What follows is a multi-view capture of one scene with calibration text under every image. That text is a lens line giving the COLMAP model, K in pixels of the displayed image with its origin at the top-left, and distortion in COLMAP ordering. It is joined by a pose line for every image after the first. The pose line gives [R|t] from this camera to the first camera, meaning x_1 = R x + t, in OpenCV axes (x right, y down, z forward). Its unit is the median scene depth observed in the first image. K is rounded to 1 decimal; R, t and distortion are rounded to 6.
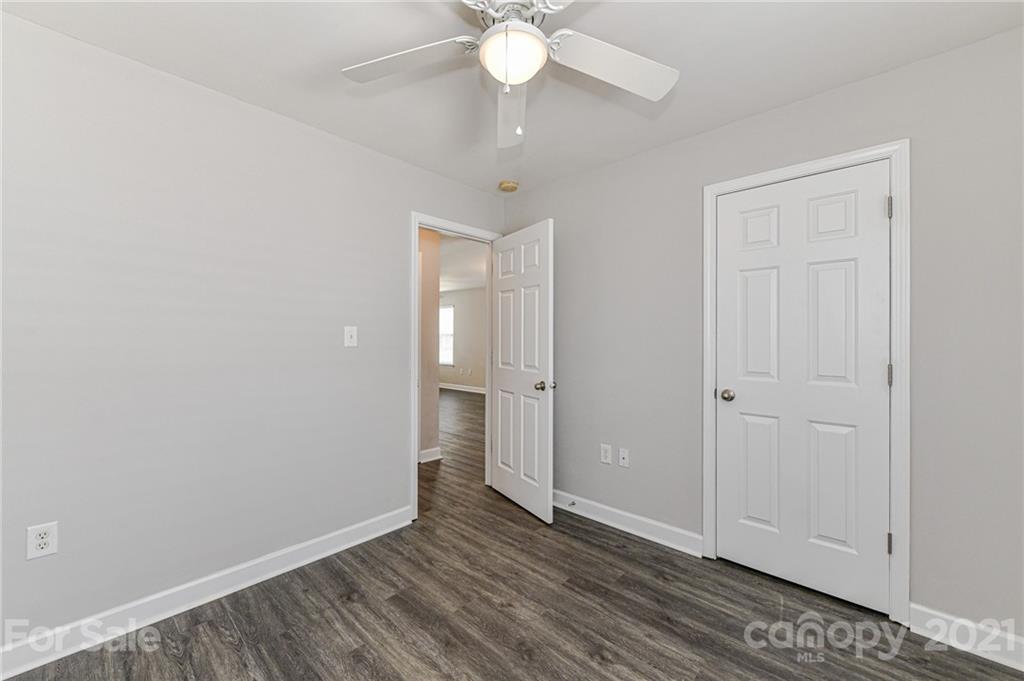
lens RADIAL K [[400.9, 0, 508.7], [0, 400.9, 337.0], [0, 0, 1]] dist [0.000187, -0.000505]
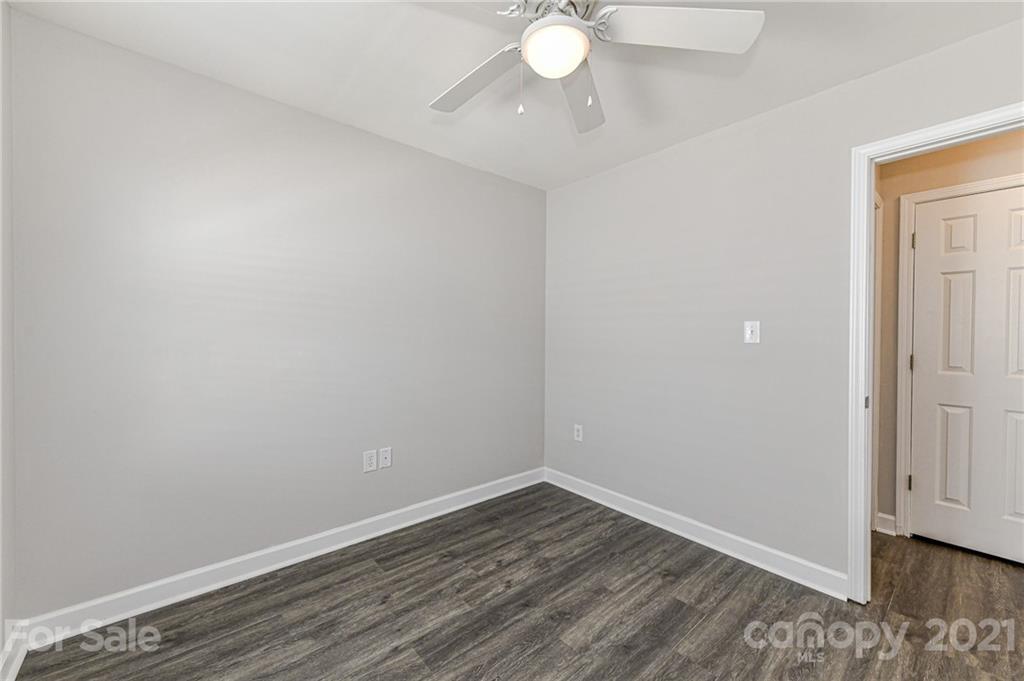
lens RADIAL K [[400.9, 0, 508.7], [0, 400.9, 337.0], [0, 0, 1]] dist [0.000187, -0.000505]
pose [[-0.107117, 0.004995, -0.994234, 0.713779], [-0.005454, 0.999969, 0.005612, 0.009323], [0.994231, 0.006024, -0.107086, 0.692487]]
